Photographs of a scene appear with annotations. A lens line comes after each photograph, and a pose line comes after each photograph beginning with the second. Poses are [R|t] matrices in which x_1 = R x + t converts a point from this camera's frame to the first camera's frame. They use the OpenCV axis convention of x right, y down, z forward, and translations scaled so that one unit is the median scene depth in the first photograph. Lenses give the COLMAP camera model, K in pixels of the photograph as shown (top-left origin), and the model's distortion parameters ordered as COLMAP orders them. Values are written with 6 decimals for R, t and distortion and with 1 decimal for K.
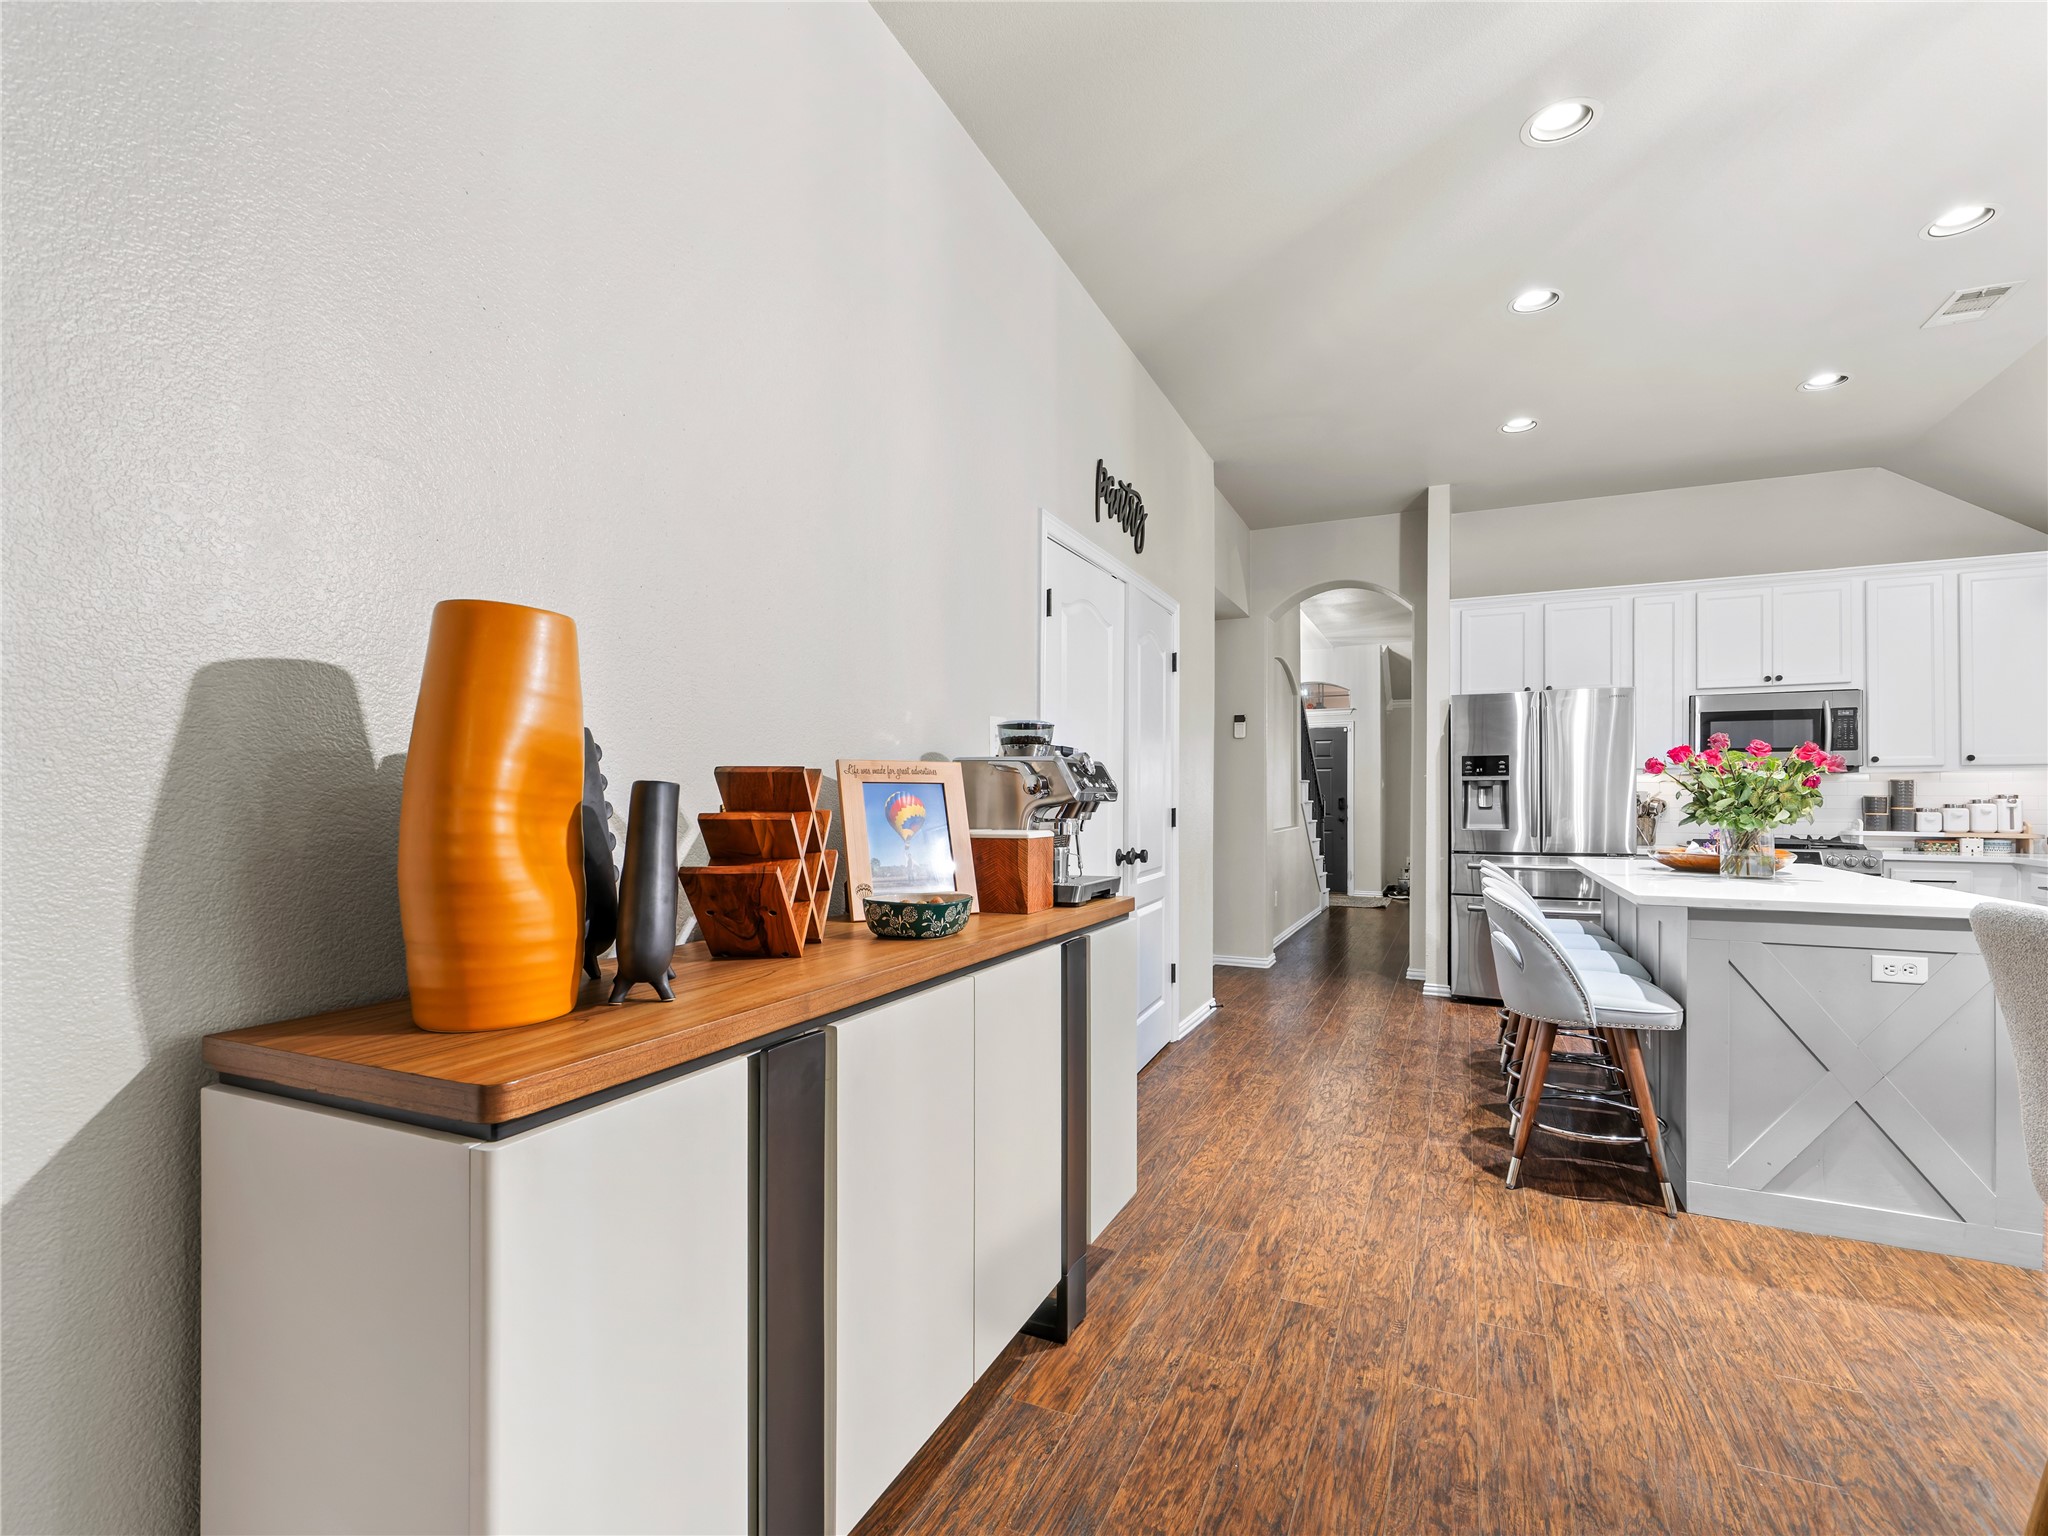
lens RADIAL K [[964.1, 0, 1015.6], [0, 964.1, 794.2], [0, 0, 1]] dist [0.000998, -0.000789]
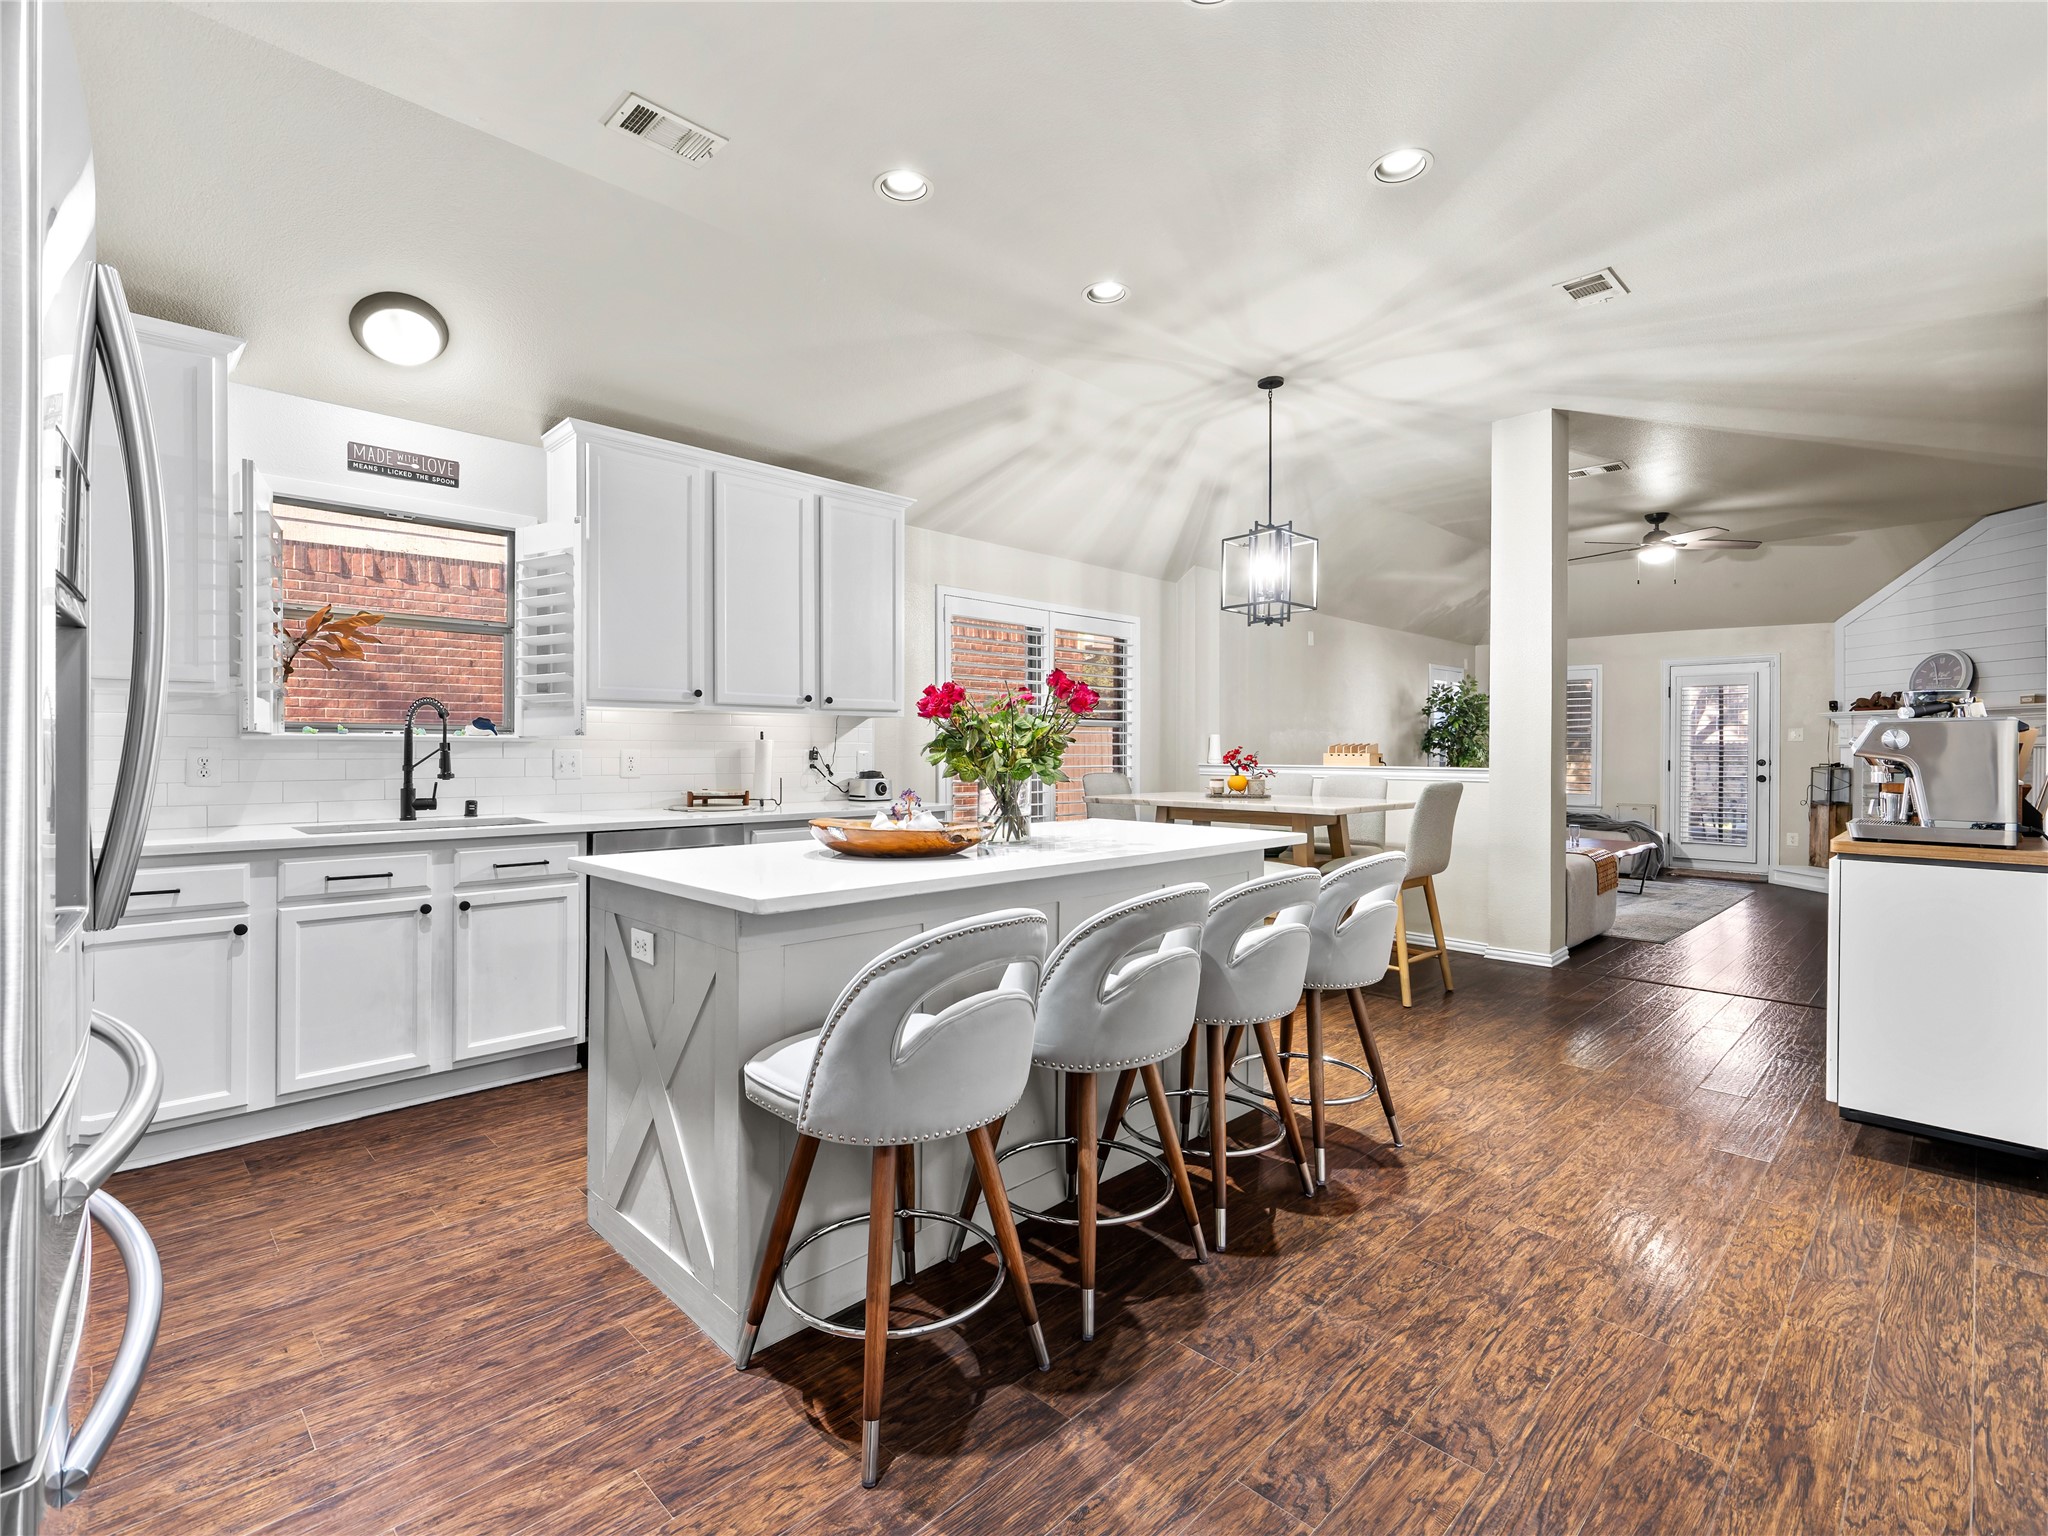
lens RADIAL K [[954.3, 0, 1017.0], [0, 954.3, 756.6], [0, 0, 1]] dist [-0.000188, -0.000576]
pose [[-0.937437, -0.011809, 0.347956, 0.381708], [-0.010857, 0.999930, 0.004684, 0.007387], [-0.347987, 0.000613, -0.937499, 1.438422]]
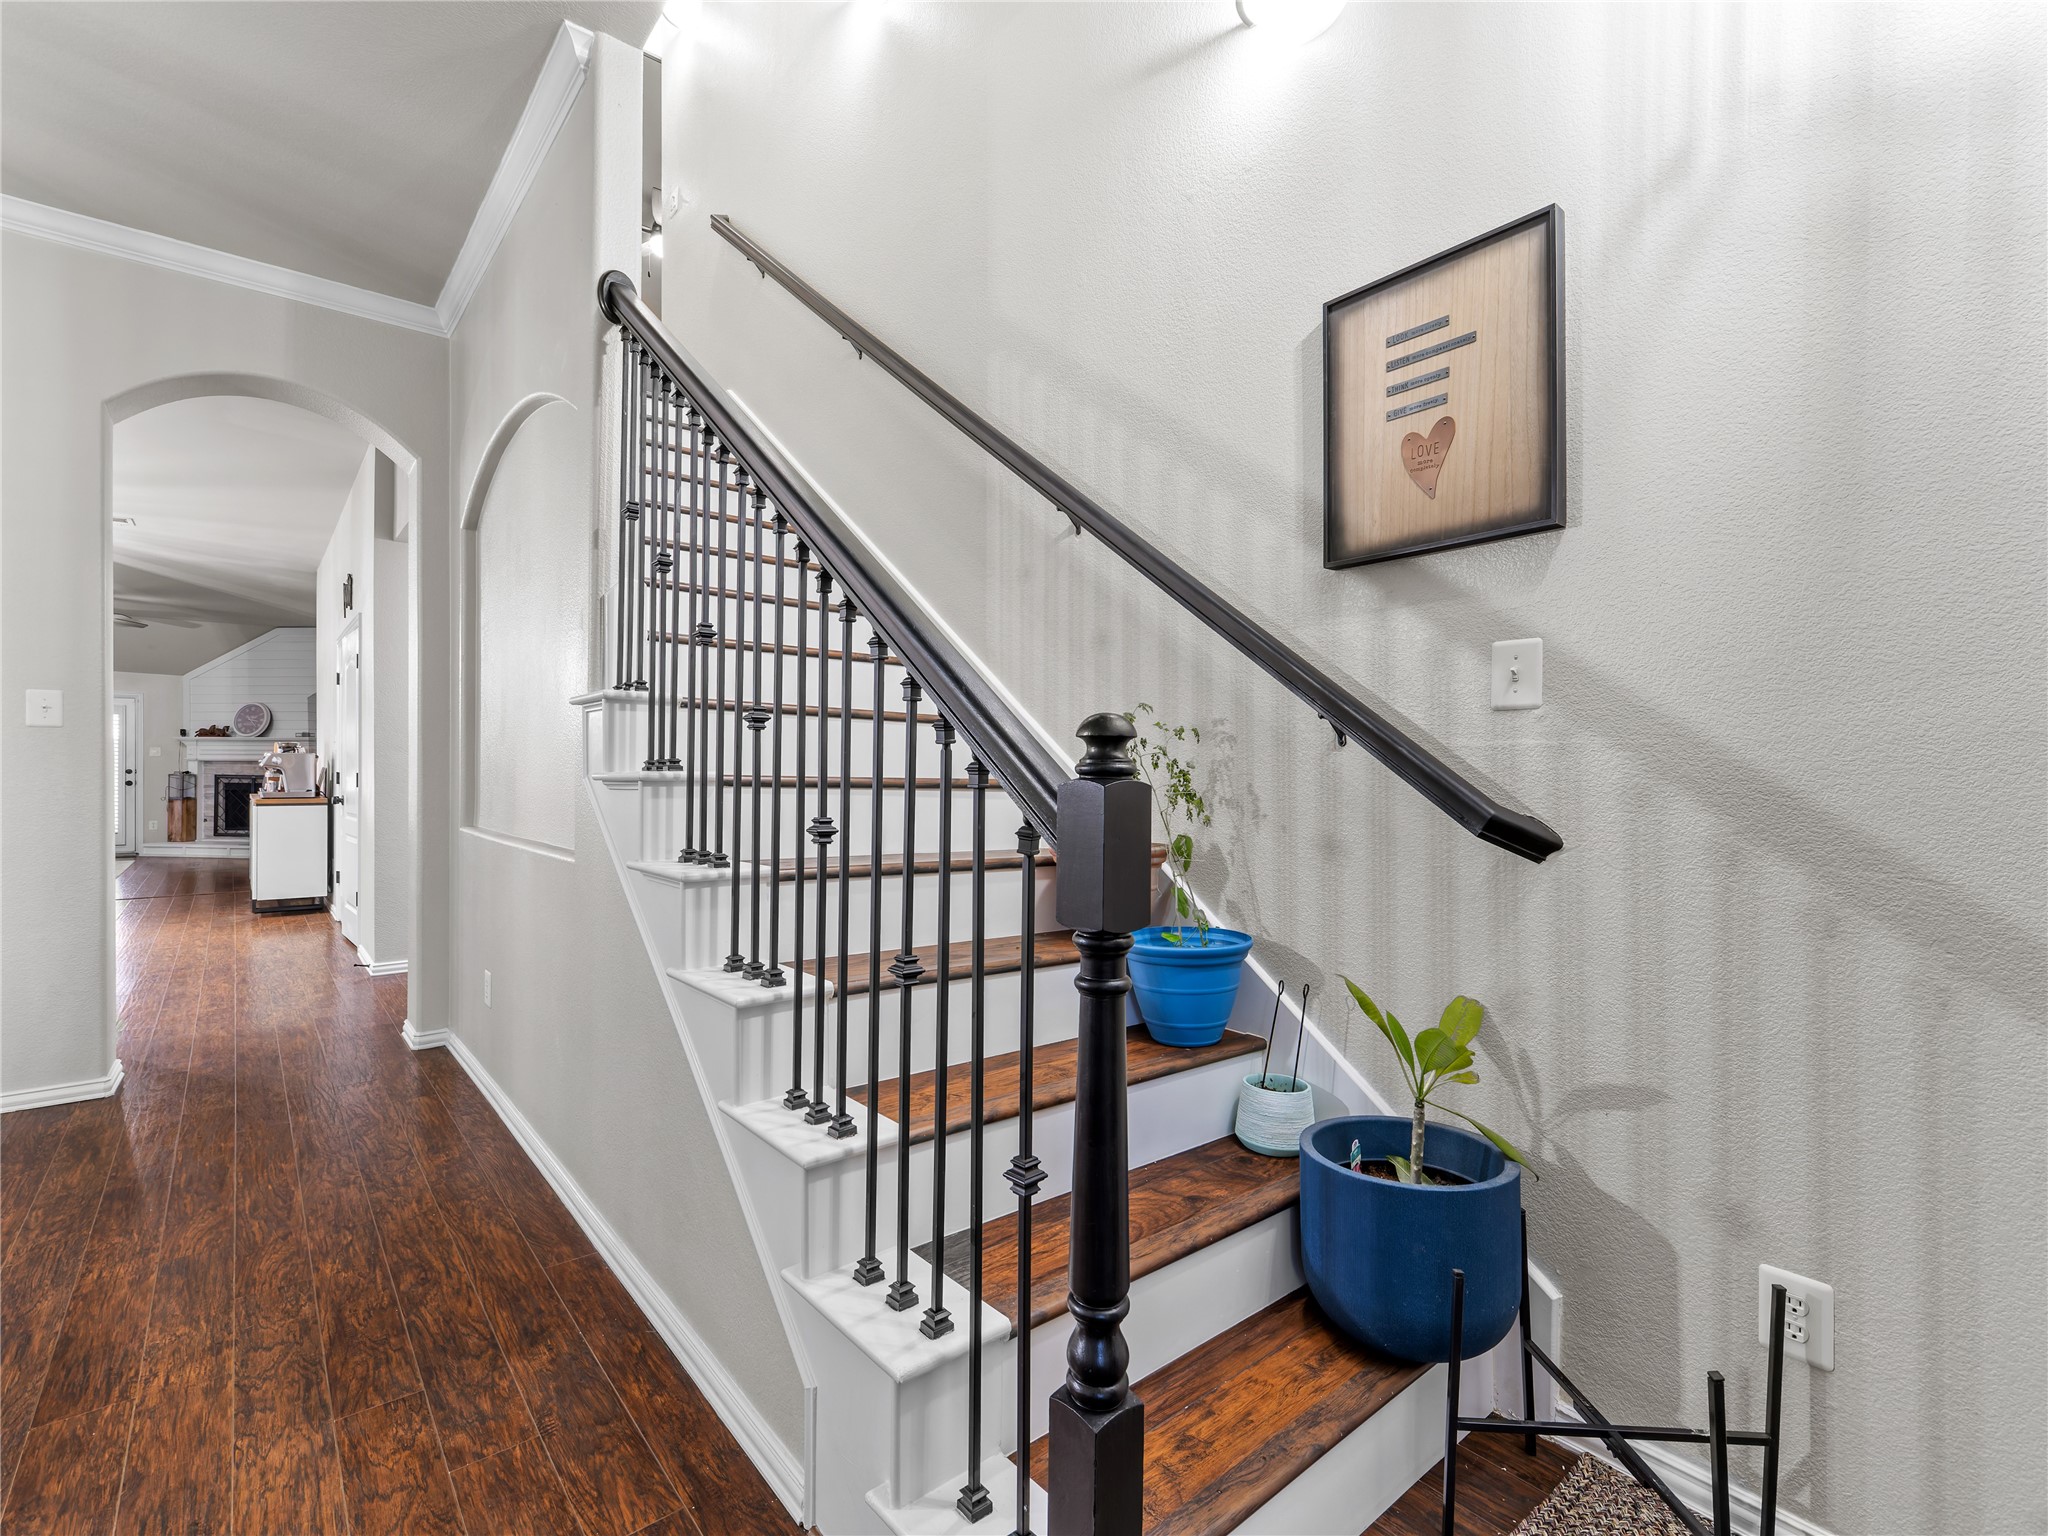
lens RADIAL K [[947.1, 0, 1015.6], [0, 947.1, 765.0], [0, 0, 1]] dist [0.010397, -0.005500]
pose [[-0.430864, -0.009328, -0.902369, 1.051702], [-0.002532, 0.999955, -0.009128, 0.012758], [0.902413, -0.001648, -0.430868, 2.616727]]
